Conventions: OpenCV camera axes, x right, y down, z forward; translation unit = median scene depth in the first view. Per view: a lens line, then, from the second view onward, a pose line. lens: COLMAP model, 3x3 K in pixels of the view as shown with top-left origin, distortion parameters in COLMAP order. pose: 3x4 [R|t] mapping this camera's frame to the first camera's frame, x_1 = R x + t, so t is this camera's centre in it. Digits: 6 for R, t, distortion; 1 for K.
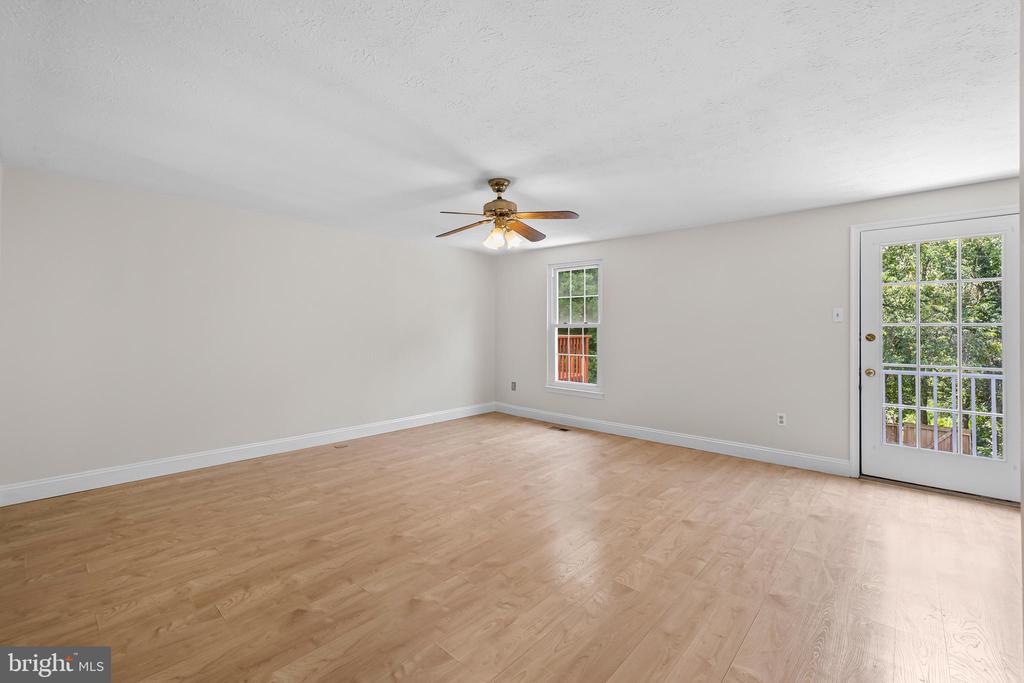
lens RADIAL K [[429.6, 0, 514.7], [0, 429.6, 331.8], [0, 0, 1]] dist [0.001454, 0.000165]
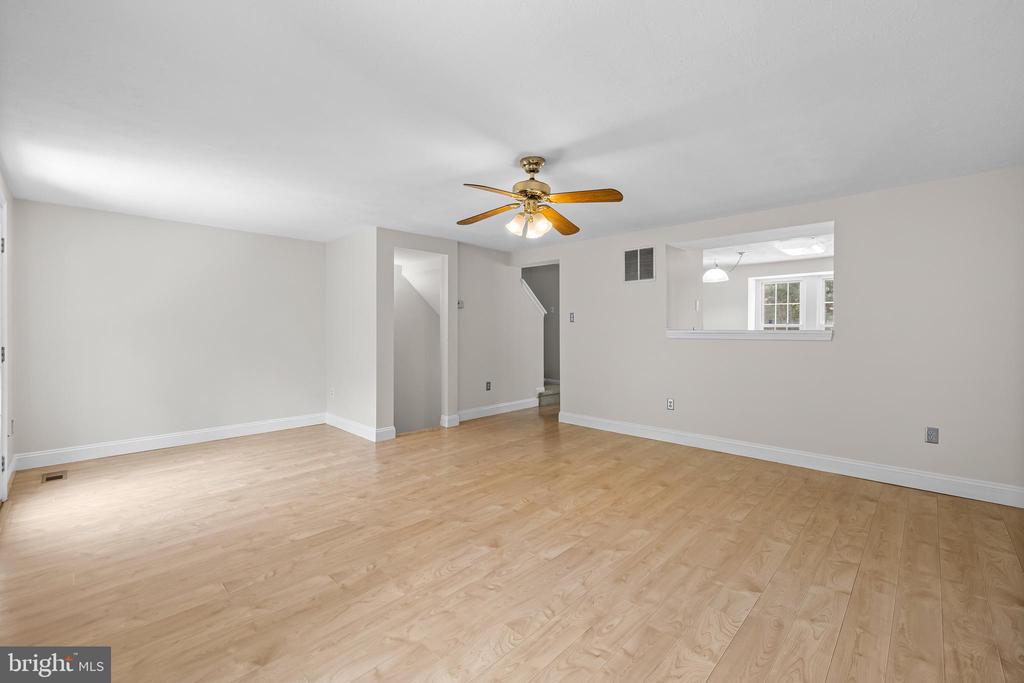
lens RADIAL K [[444.5, 0, 511.6], [0, 444.5, 321.8], [0, 0, 1]] dist [0.002339, 0.000675]
pose [[-0.998849, -0.006849, 0.047478, -0.039643], [-0.007165, 0.999953, -0.006477, -0.011882], [-0.047431, -0.006810, -0.998851, 1.952674]]
